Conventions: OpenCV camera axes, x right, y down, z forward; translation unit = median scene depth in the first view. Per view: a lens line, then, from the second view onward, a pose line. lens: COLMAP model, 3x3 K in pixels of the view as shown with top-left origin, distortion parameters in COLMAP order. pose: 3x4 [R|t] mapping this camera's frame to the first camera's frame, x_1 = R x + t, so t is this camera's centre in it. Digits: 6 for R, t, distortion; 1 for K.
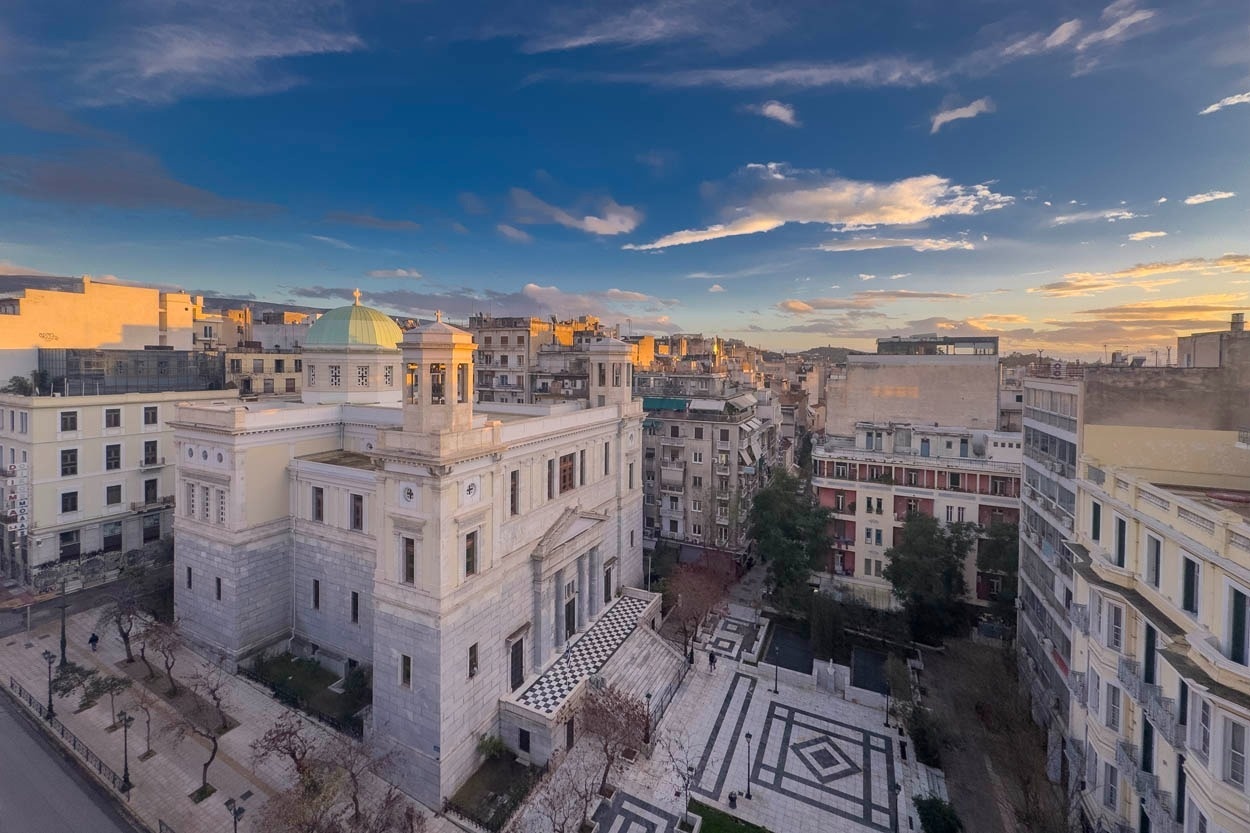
lens RADIAL K [[503.6, 0, 621.0], [0, 503.6, 370.1], [0, 0, 1]] dist [-0.001936, -0.000444]
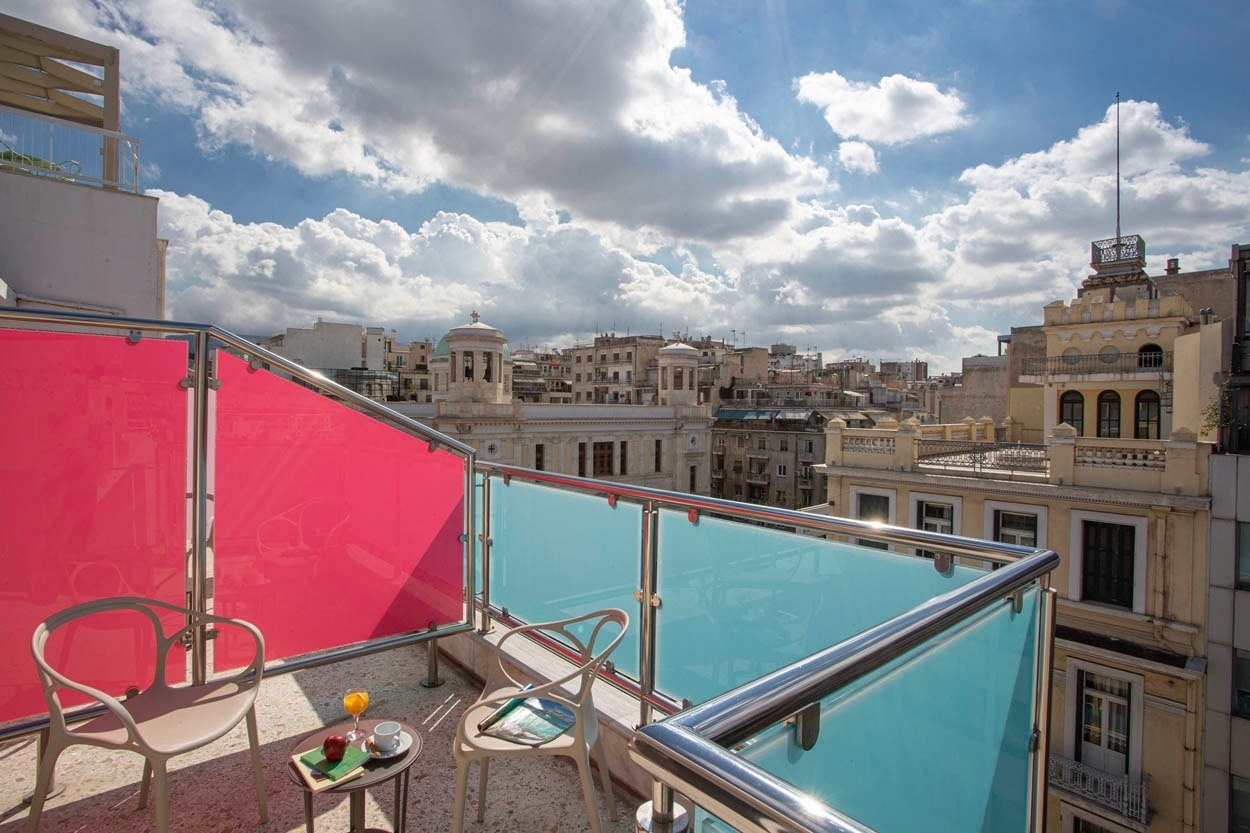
lens RADIAL K [[617.2, 0, 628.7], [0, 617.2, 408.8], [0, 0, 1]] dist [-0.100329, -0.000224]
pose [[0.921770, 0.001738, -0.387733, 0.448445], [-0.010976, 0.999706, -0.021611, 0.118042], [0.387581, 0.024176, 0.921518, -0.219059]]
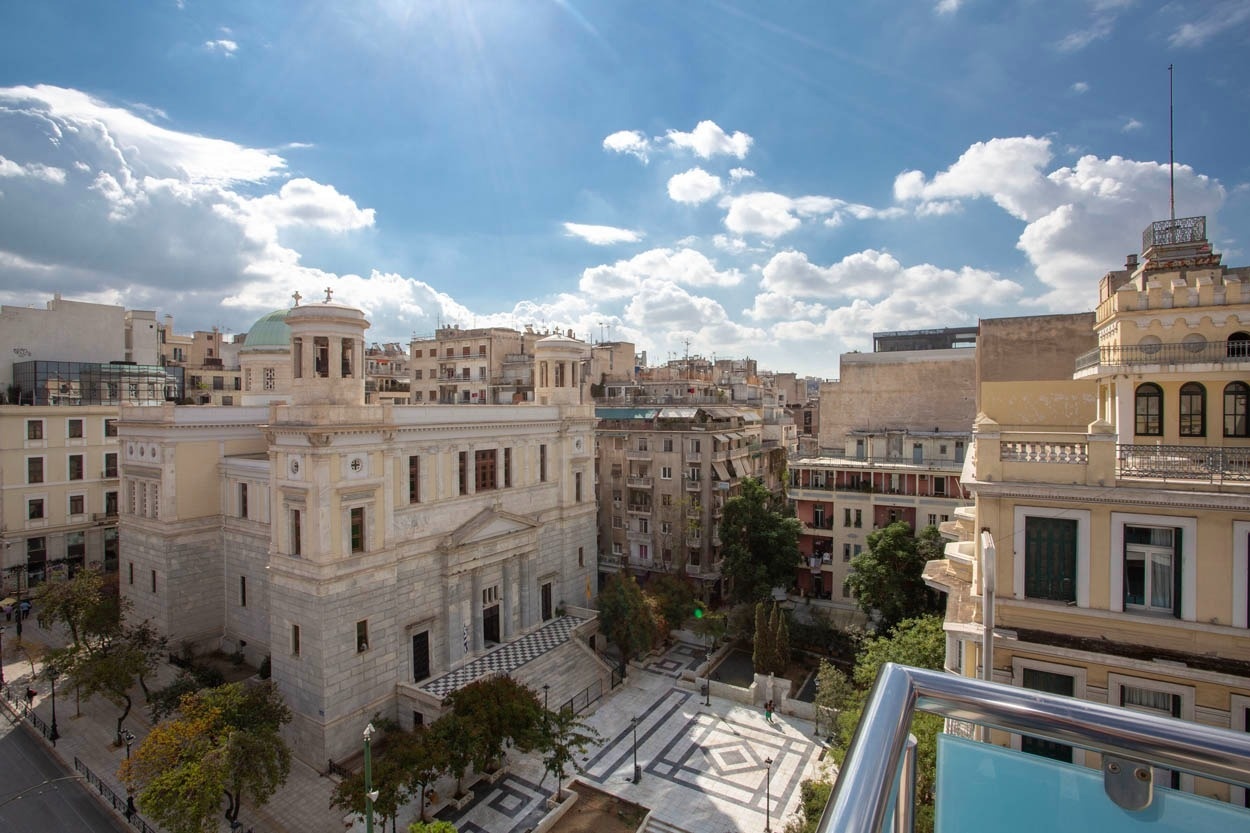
lens RADIAL K [[617.0, 0, 625.0], [0, 617.0, 416.5], [0, 0, 1]] dist [-0.075695, 0.030398]
pose [[0.995926, -0.011272, -0.089467, 0.239889], [0.010688, 0.999918, -0.007004, 0.111772], [0.089539, 0.006019, 0.995965, -0.103313]]
